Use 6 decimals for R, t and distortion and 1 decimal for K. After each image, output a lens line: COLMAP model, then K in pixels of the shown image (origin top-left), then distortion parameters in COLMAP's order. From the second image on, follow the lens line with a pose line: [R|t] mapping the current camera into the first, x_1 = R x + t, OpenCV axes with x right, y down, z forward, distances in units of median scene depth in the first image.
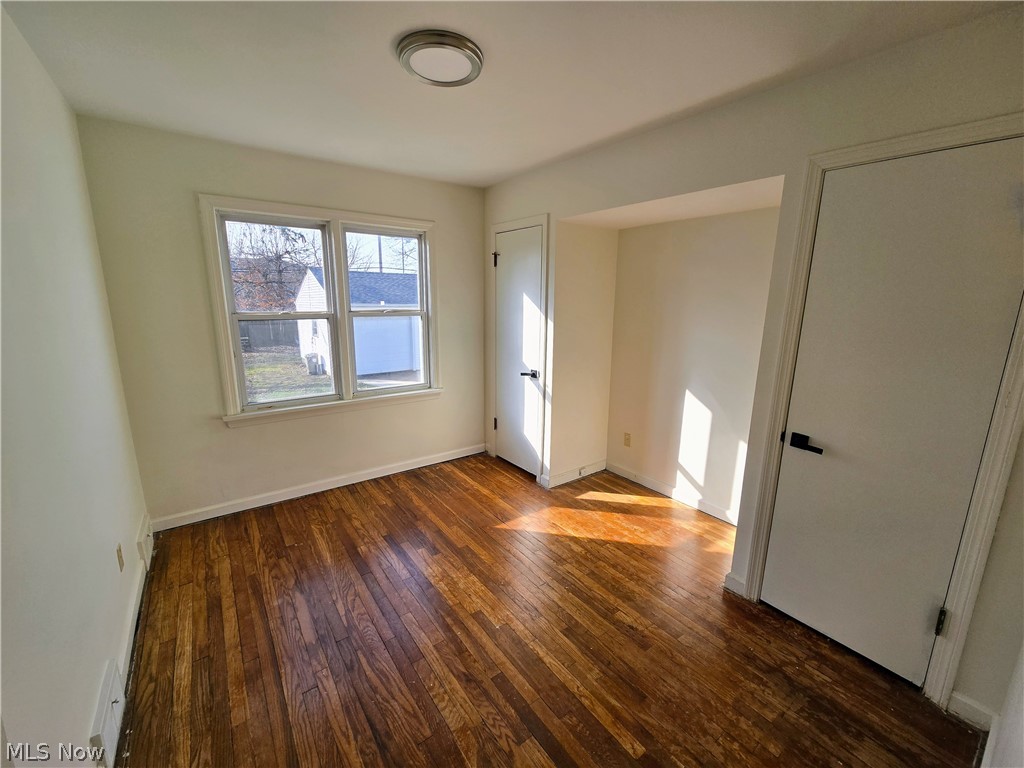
lens RADIAL K [[418.2, 0, 512.0], [0, 418.2, 384.0], [0, 0, 1]] dist [0.002306, 0.000188]
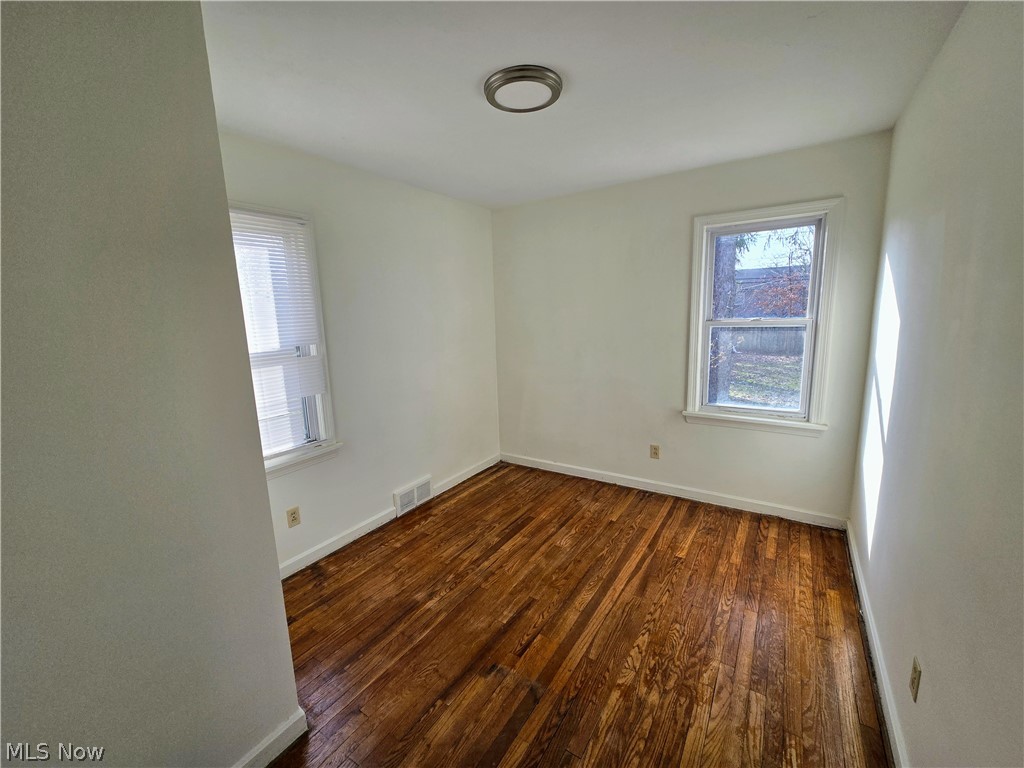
lens RADIAL K [[418.2, 0, 512.0], [0, 418.2, 384.0], [0, 0, 1]] dist [0.002306, 0.000188]
pose [[0.344380, 0.141622, -0.928087, 0.309996], [-0.151932, 0.983933, 0.093767, -0.046595], [0.926455, 0.108715, 0.360364, 0.227176]]
